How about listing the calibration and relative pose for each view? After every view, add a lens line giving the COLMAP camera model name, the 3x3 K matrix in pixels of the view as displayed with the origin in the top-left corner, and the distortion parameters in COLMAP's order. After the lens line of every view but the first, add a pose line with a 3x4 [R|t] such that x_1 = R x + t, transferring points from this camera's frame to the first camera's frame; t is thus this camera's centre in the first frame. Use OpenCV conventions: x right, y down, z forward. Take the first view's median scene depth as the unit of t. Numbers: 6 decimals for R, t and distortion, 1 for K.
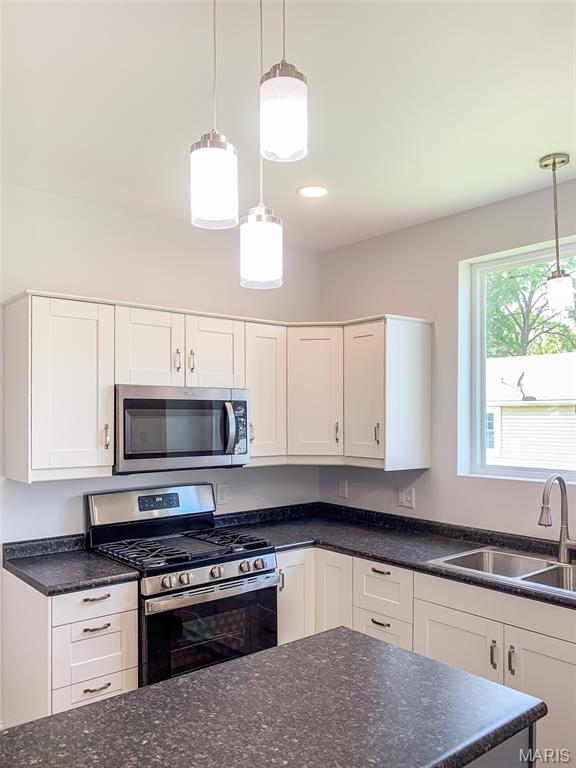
lens RADIAL K [[609.4, 0, 269.9], [0, 609.4, 419.3], [0, 0, 1]] dist [0.020983, -0.018784]
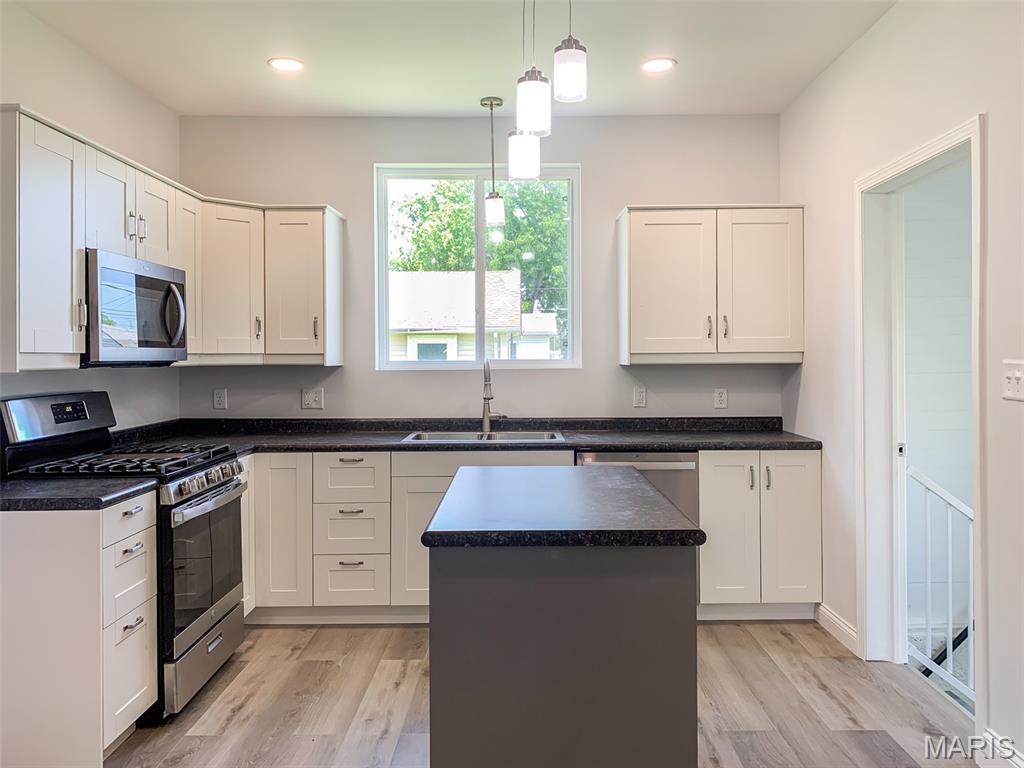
lens RADIAL K [[812.5, 0, 516.0], [0, 812.5, 355.6], [0, 0, 1]] dist [0.020983, -0.018784]
pose [[0.631664, -0.001225, 0.775242, -0.671838], [0.005355, 0.999982, -0.002783, 0.079534], [-0.775224, 0.005910, 0.631659, -0.057885]]
